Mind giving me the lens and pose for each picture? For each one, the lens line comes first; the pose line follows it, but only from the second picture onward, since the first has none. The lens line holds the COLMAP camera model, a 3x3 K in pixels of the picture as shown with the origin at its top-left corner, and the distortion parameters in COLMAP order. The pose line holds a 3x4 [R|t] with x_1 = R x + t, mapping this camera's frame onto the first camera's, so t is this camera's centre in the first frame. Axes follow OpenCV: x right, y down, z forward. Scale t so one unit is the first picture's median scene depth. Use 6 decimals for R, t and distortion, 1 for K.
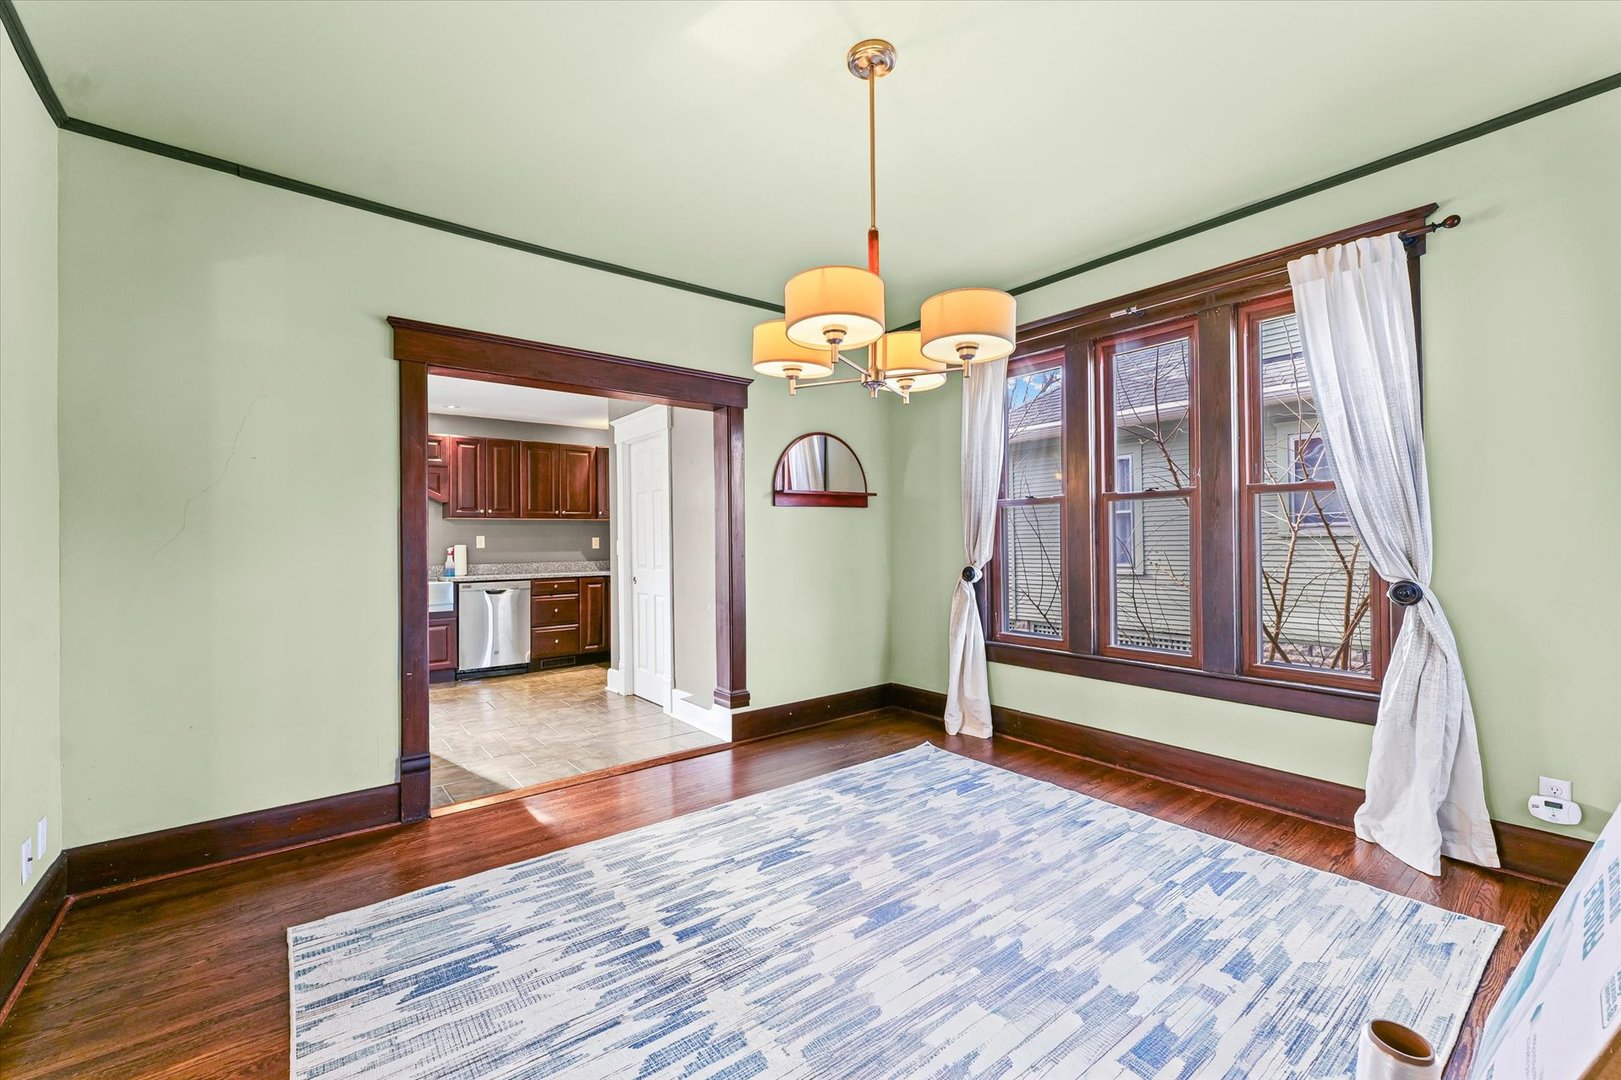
lens RADIAL K [[675.7, 0, 809.3], [0, 675.7, 538.5], [0, 0, 1]] dist [-0.003815, -0.000584]
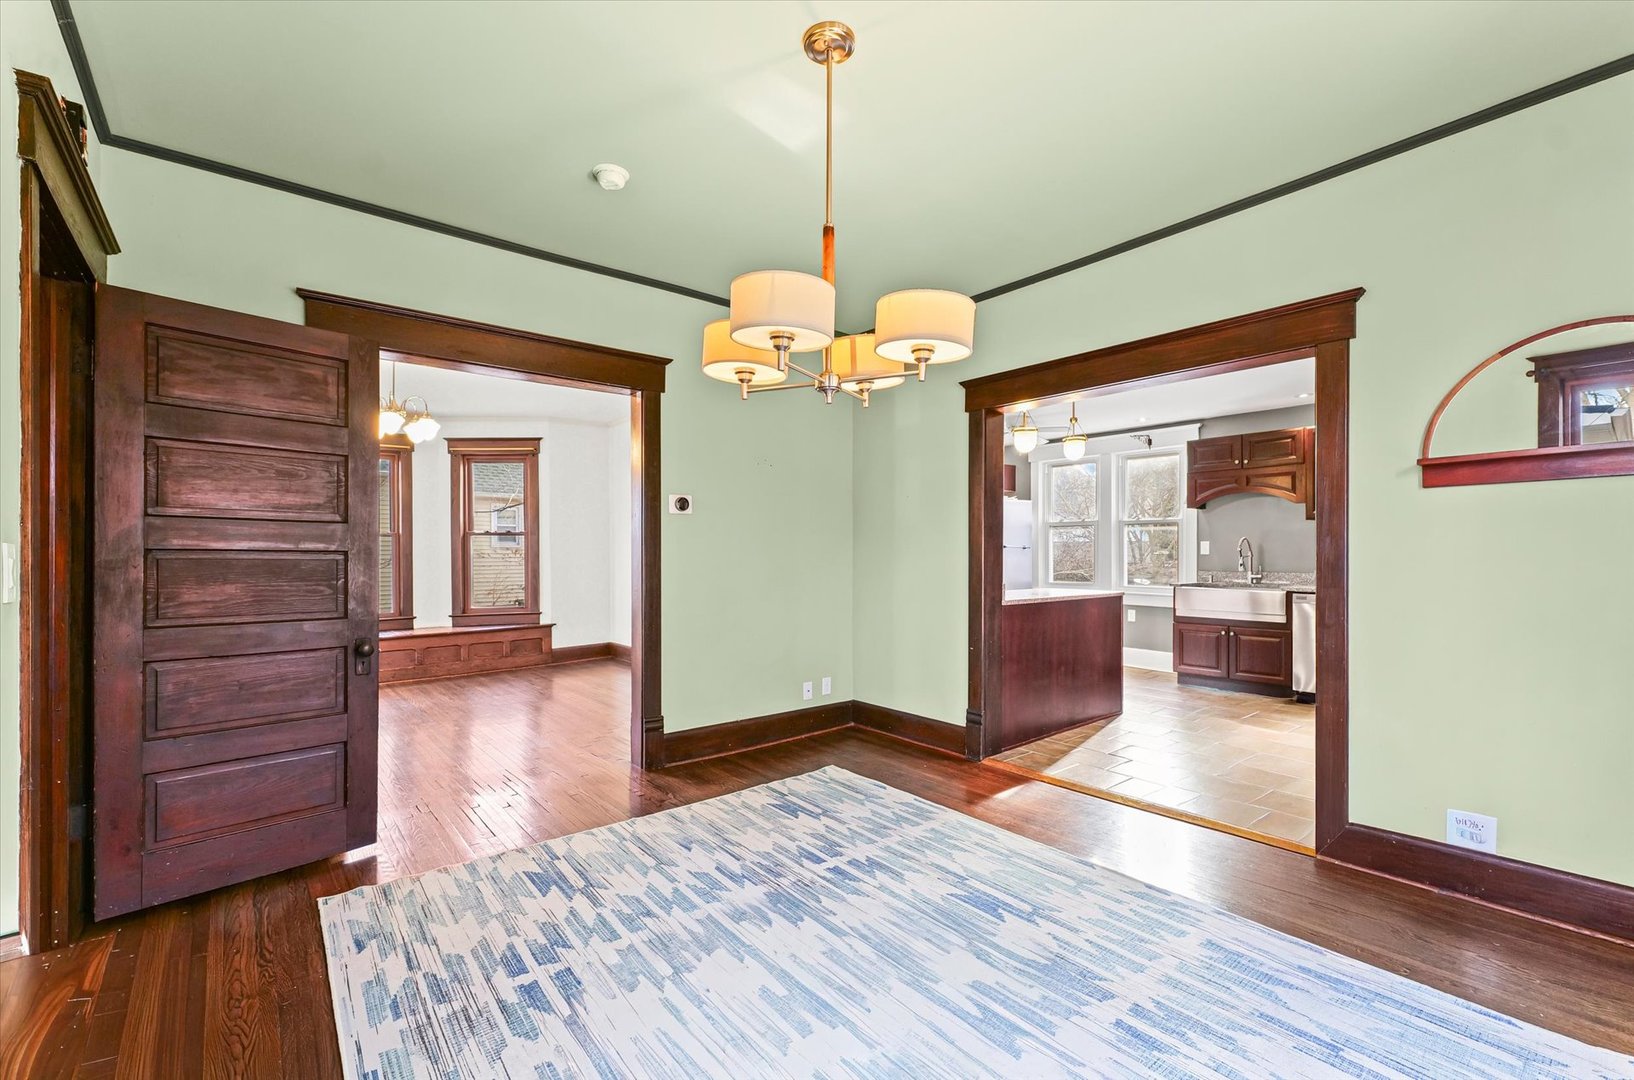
lens RADIAL K [[696.9, 0, 816.2], [0, 696.9, 549.2], [0, 0, 1]] dist [0.001439, -0.000041]
pose [[0.004454, 0.006523, -0.999969, 0.988031], [0.005863, 0.999961, 0.006549, -0.005373], [0.999973, -0.005892, 0.004415, 0.880240]]
